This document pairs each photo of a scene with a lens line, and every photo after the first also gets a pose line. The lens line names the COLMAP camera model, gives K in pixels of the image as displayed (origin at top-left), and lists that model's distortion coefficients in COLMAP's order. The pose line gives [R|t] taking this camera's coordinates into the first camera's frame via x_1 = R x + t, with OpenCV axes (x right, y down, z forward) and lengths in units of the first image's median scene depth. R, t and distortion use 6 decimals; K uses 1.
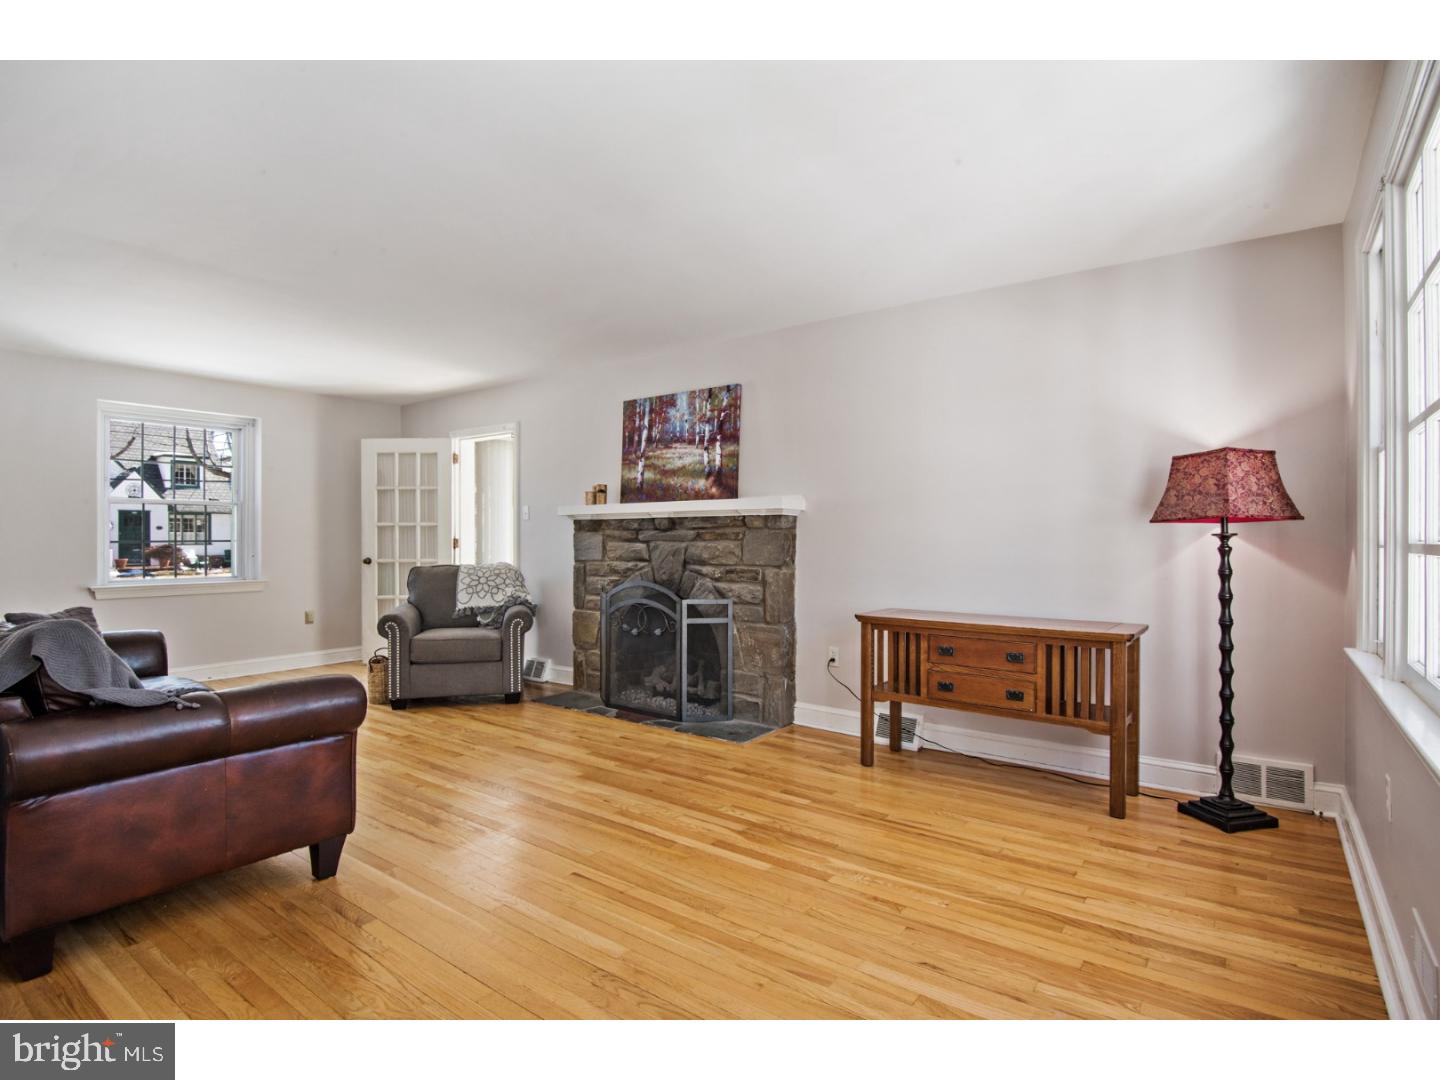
lens RADIAL K [[717.9, 0, 726.5], [0, 717.9, 539.0], [0, 0, 1]] dist [0.004216, 0.000028]
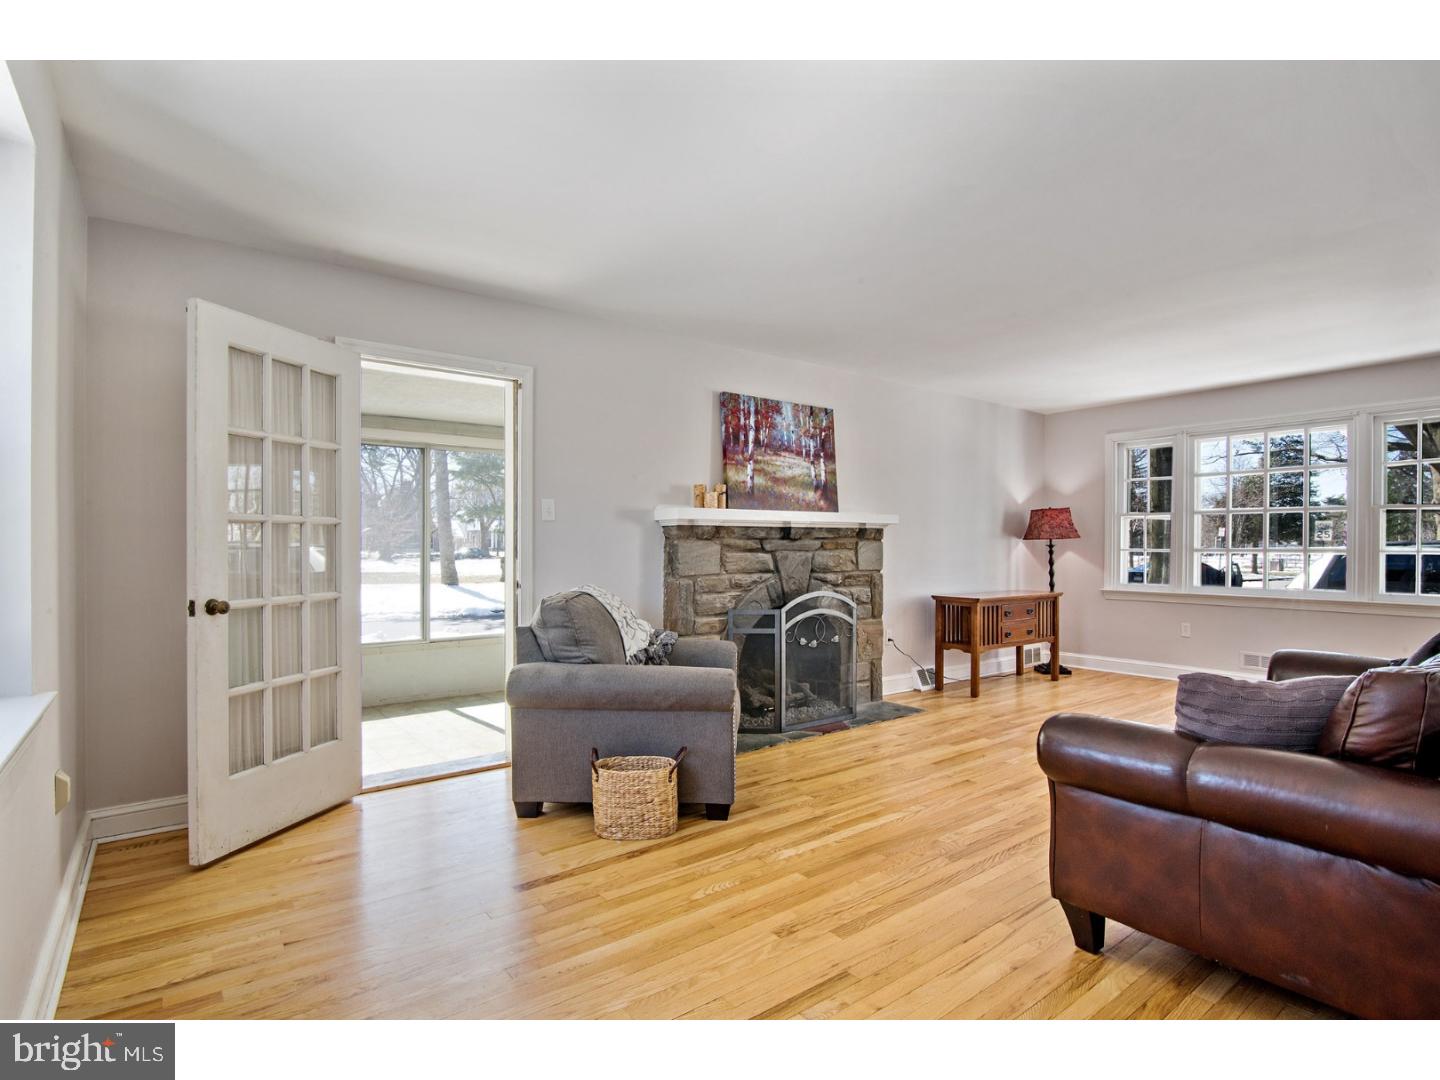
lens RADIAL K [[714.4, 0, 723.3], [0, 714.4, 544.5], [0, 0, 1]] dist [-0.000925, 0.000348]
pose [[0.289303, -0.001790, 0.957236, -1.047096], [0.000619, 0.999998, 0.001683, -0.007386], [-0.957237, 0.000105, 0.289304, 0.801787]]
